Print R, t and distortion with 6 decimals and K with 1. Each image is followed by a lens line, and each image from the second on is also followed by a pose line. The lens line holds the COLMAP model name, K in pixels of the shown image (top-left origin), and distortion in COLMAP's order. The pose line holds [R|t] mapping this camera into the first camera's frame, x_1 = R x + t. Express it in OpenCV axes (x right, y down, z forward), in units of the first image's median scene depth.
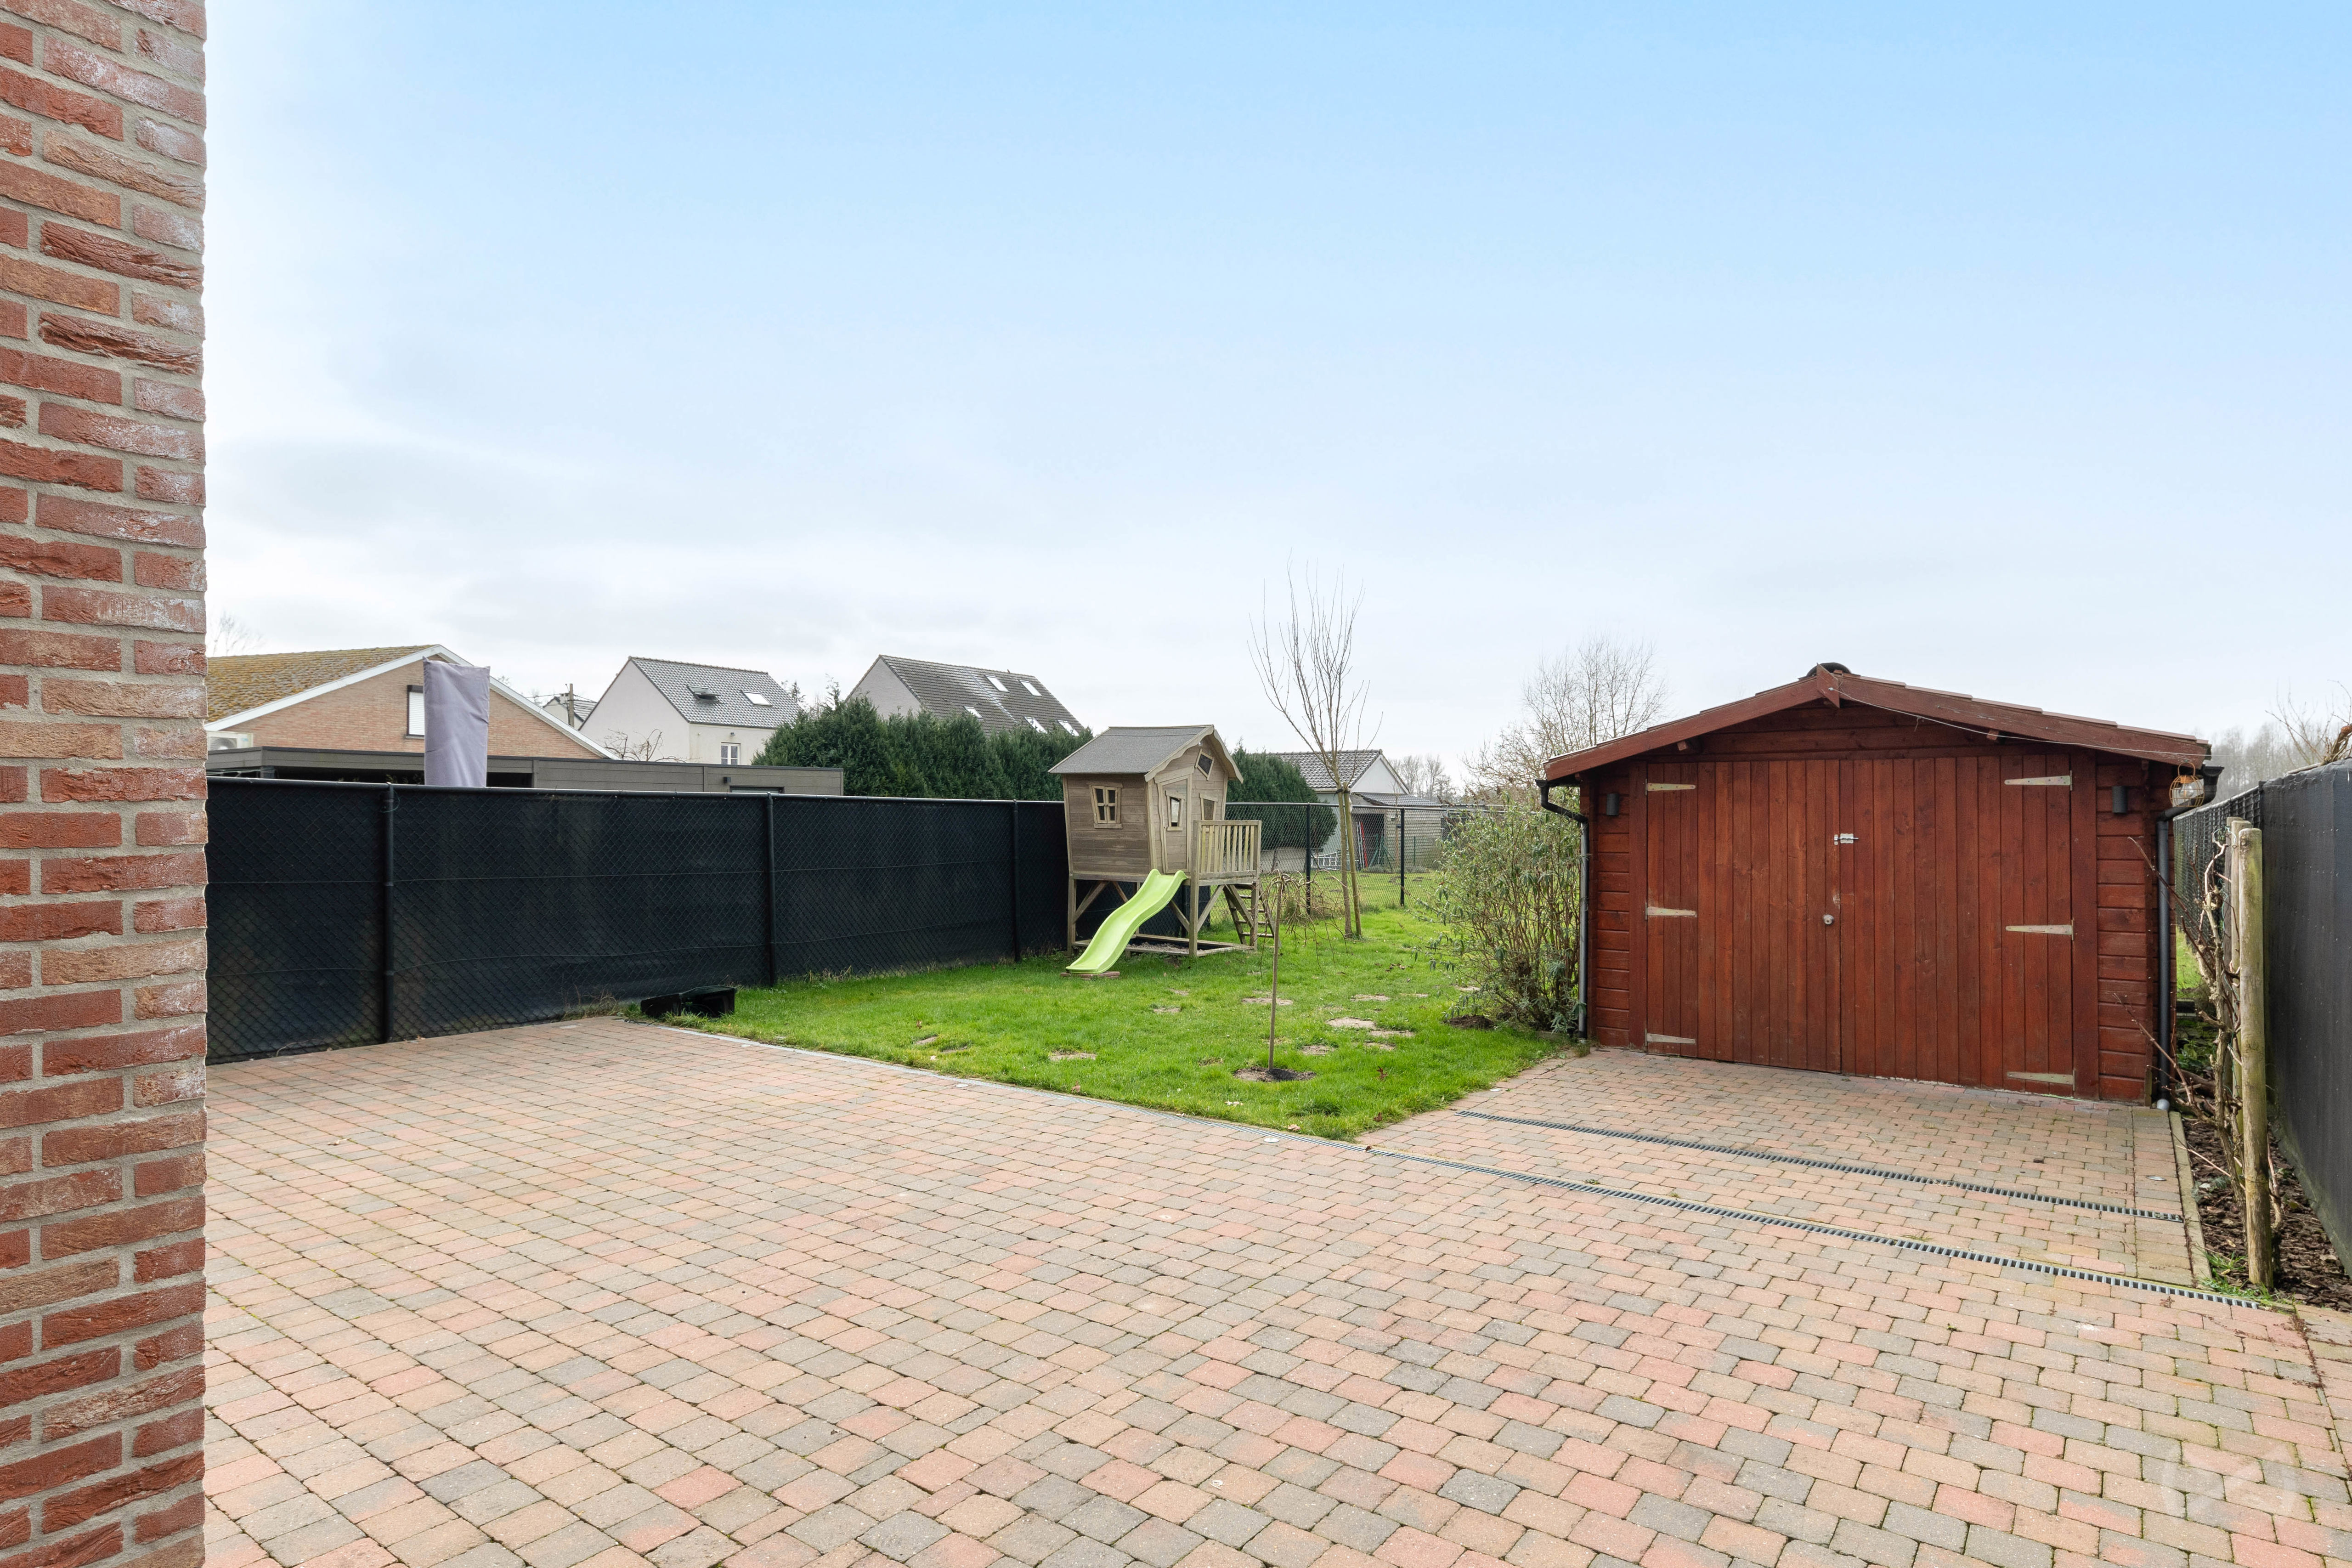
lens RADIAL K [[1283.6, 0, 1177.7], [0, 1283.6, 795.0], [0, 0, 1]] dist [0.014337, 0.000464]
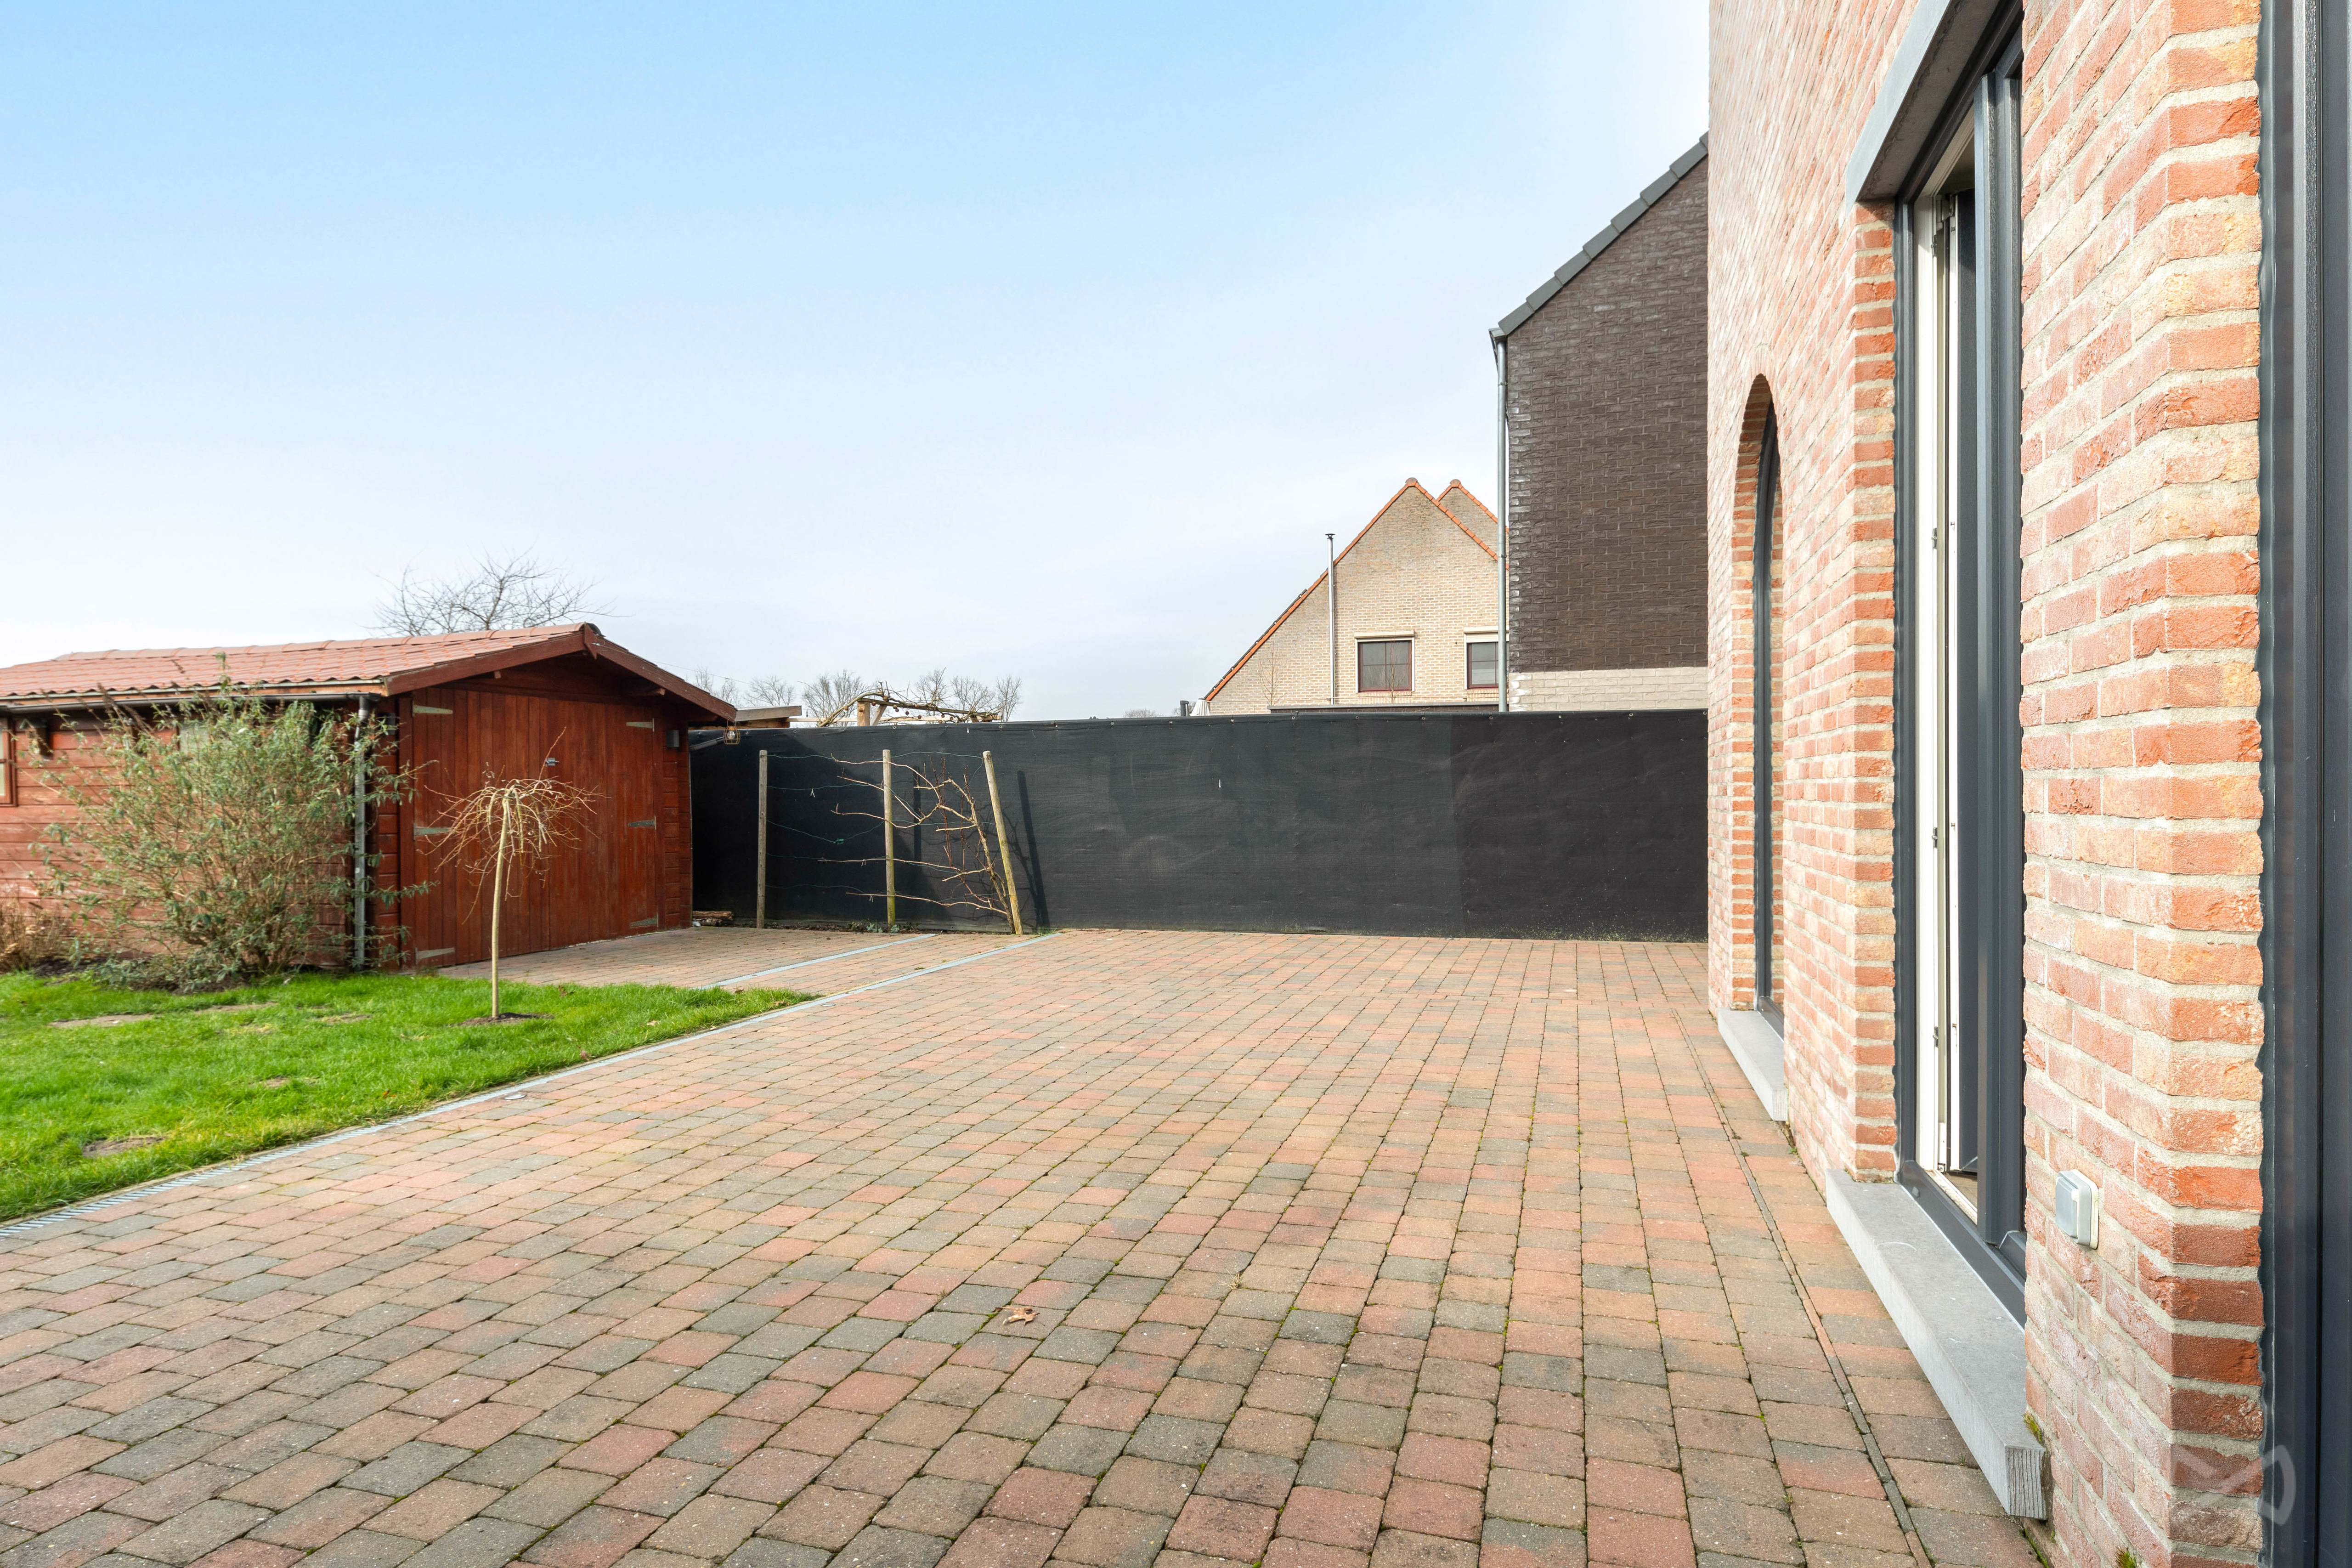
lens RADIAL K [[1239.6, 0, 1167.4], [0, 1239.6, 790.8], [0, 0, 1]] dist [0.002194, 0.000195]
pose [[-0.322553, 0.002587, 0.946548, -1.036870], [-0.011880, 0.999906, -0.006781, 0.080242], [-0.946477, -0.013432, -0.322492, 1.045752]]
